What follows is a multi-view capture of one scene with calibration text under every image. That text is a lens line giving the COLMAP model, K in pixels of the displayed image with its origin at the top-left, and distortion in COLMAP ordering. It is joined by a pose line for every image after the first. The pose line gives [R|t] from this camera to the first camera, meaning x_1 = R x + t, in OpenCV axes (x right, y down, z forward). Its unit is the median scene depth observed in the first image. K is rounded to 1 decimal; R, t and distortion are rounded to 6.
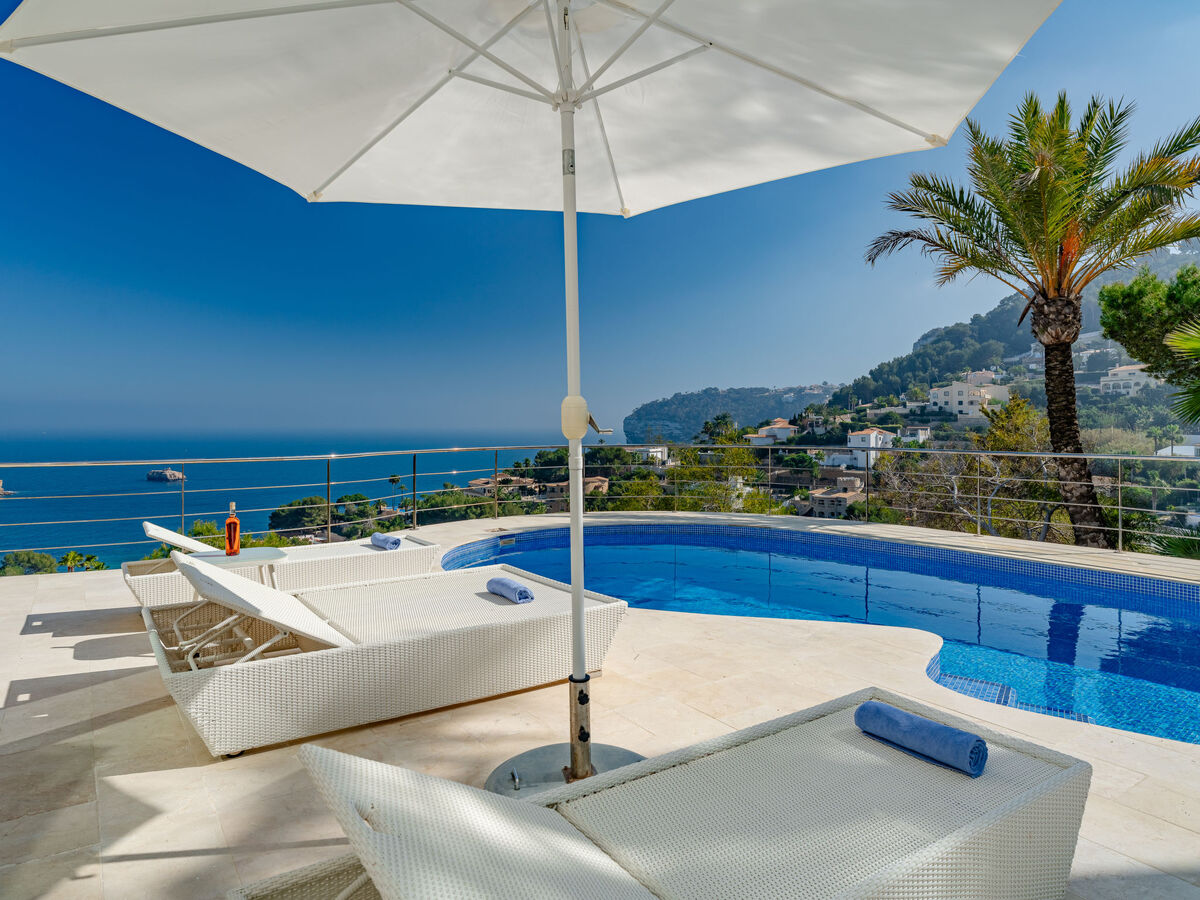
lens RADIAL K [[743.0, 0, 497.6], [0, 743.0, 458.2], [0, 0, 1]] dist [-0.001215, 0.000550]
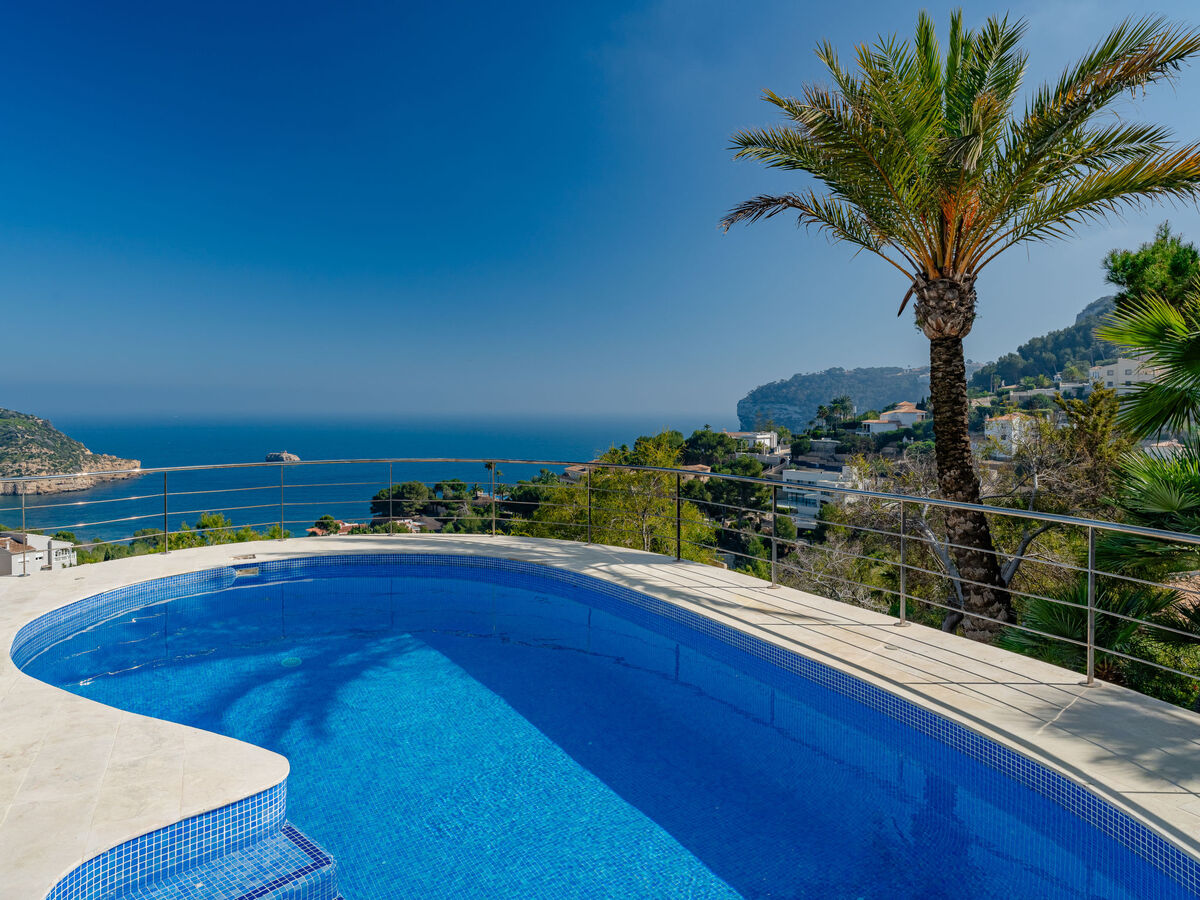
lens RADIAL K [[743.0, 0, 601.8], [0, 743.0, 447.2], [0, 0, 1]] dist [-0.001215, 0.000550]
pose [[0.986386, 0.008123, -0.164247, 0.166190], [-0.004559, 0.999746, 0.022066, -0.017202], [0.164385, -0.021017, 0.986172, 0.053075]]
